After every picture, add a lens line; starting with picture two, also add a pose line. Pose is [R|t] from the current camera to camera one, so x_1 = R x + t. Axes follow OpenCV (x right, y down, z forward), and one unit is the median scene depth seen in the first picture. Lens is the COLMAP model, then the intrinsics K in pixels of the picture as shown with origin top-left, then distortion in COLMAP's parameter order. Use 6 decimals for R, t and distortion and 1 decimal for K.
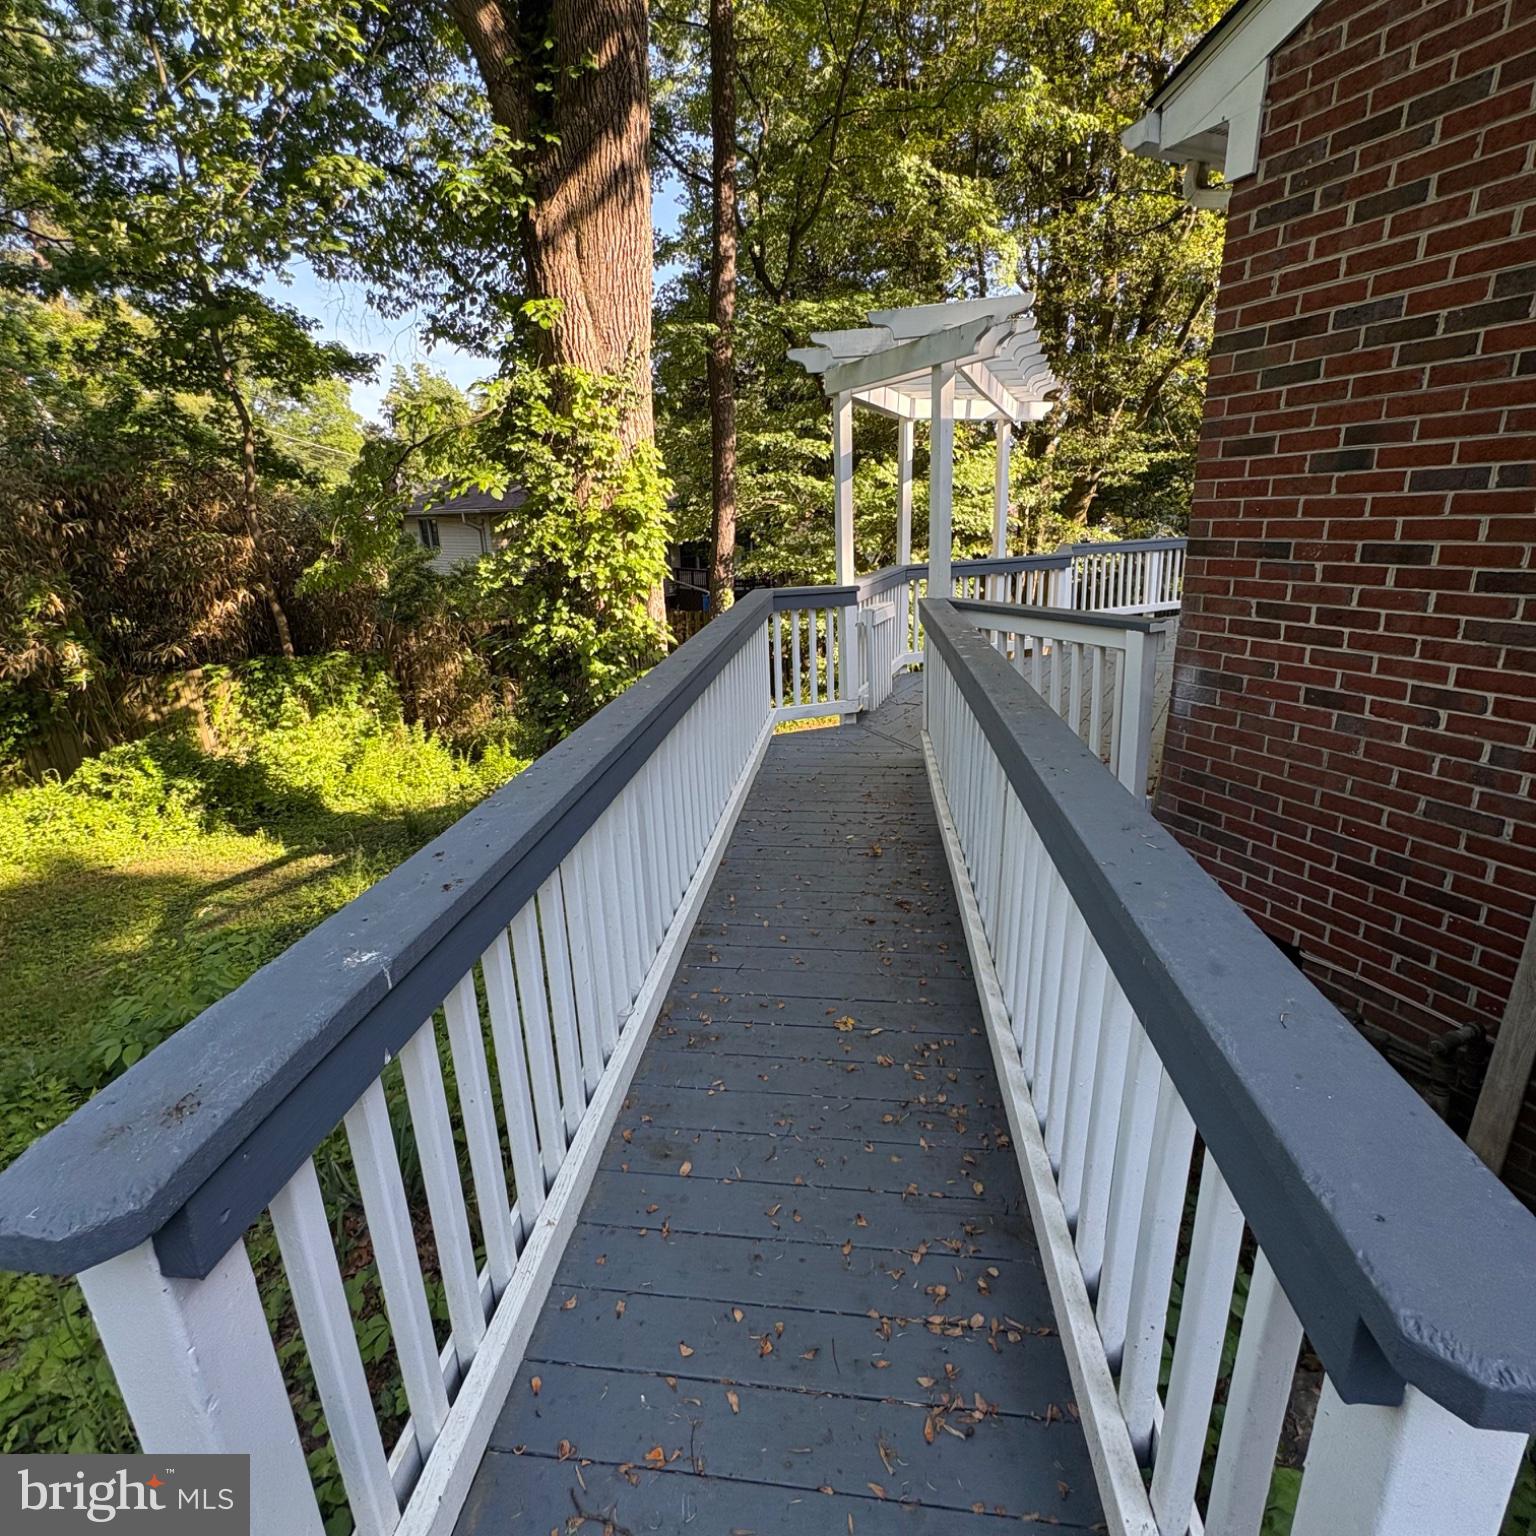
lens RADIAL K [[819.8, 0, 768.4], [0, 819.8, 762.9], [0, 0, 1]] dist [0.001244, 0.000112]
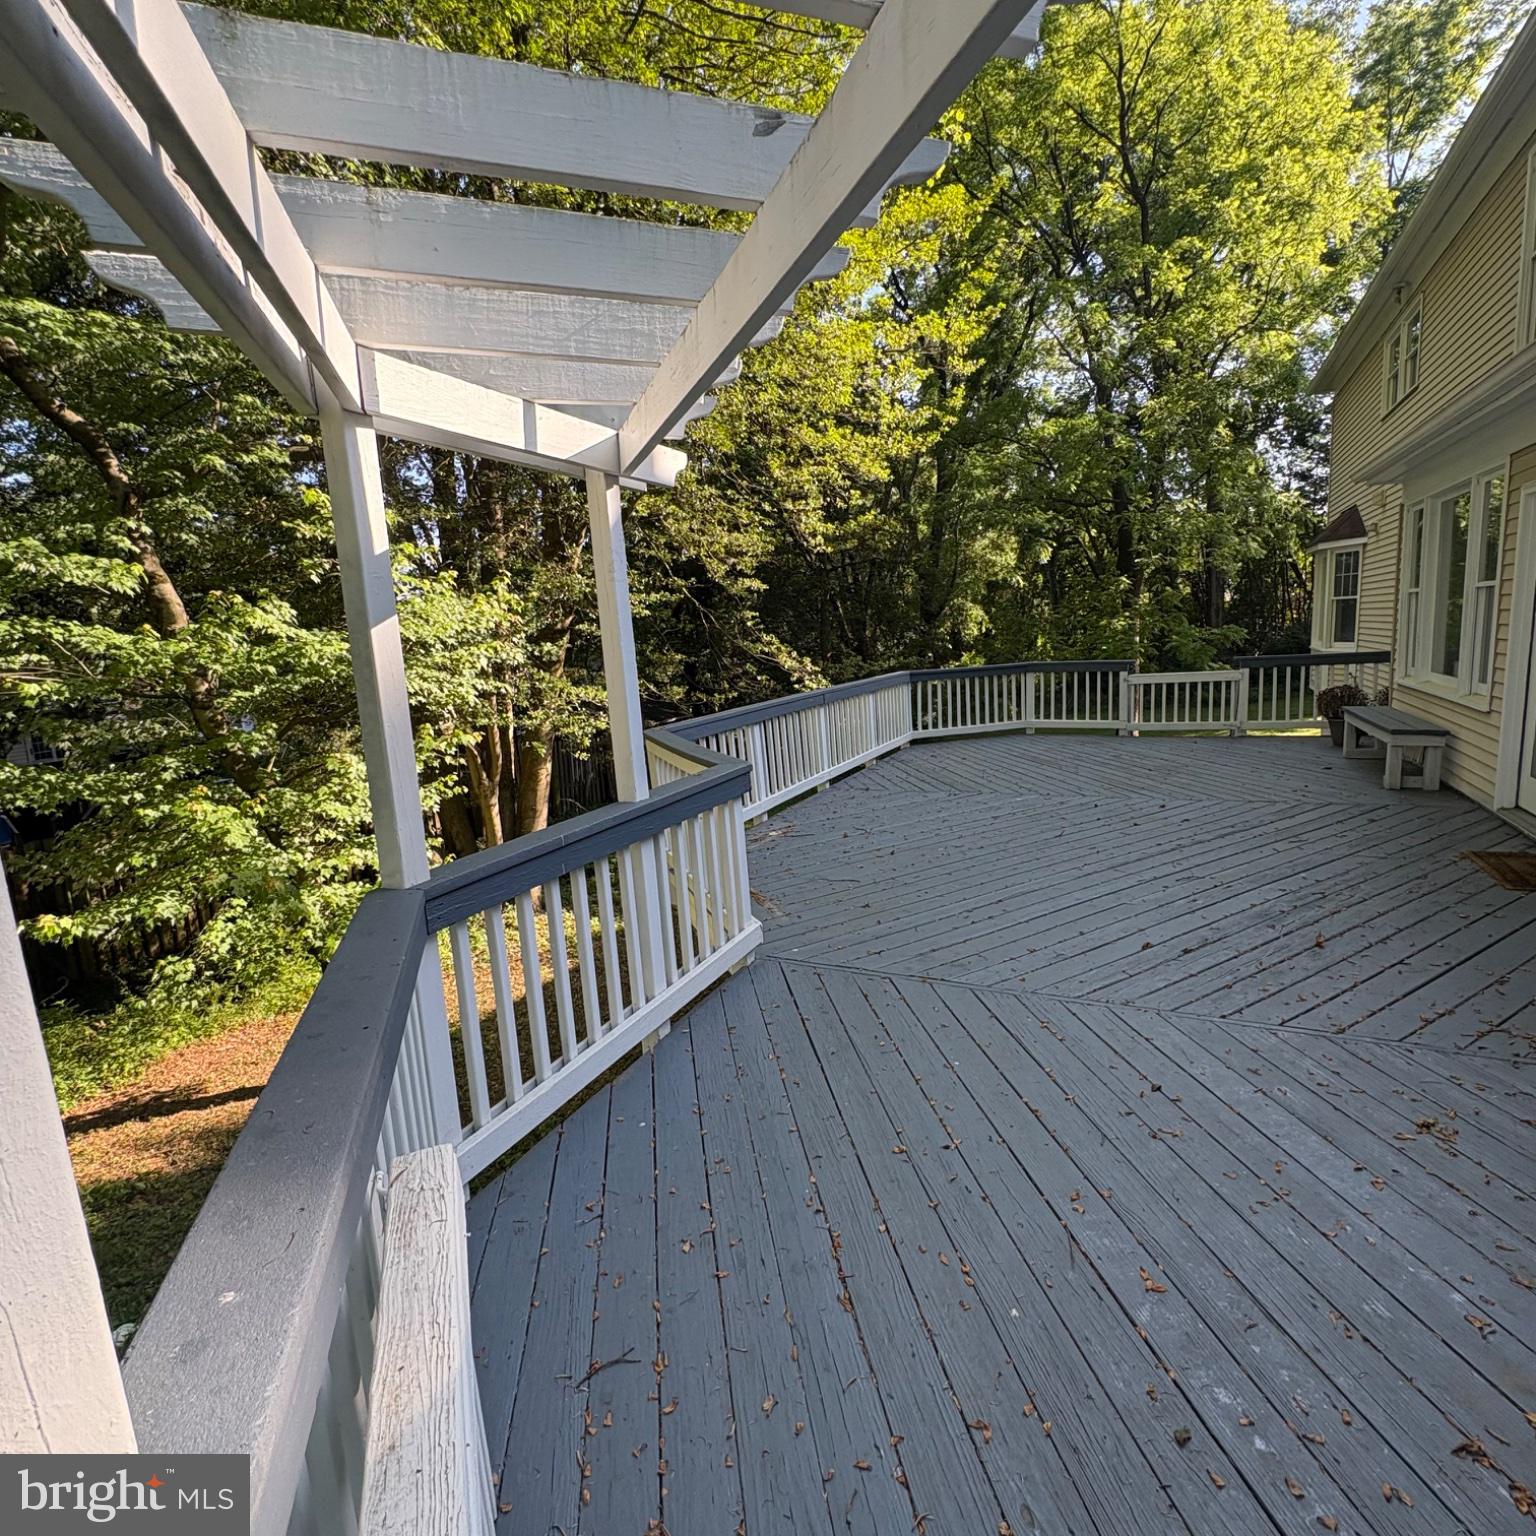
lens RADIAL K [[819.8, 0, 768.4], [0, 819.8, 762.9], [0, 0, 1]] dist [0.001244, 0.000112]
pose [[0.774817, -0.114314, 0.621765, 0.046064], [0.218913, 0.971182, -0.094244, -0.123744], [-0.593074, 0.209134, 0.777513, 0.363656]]
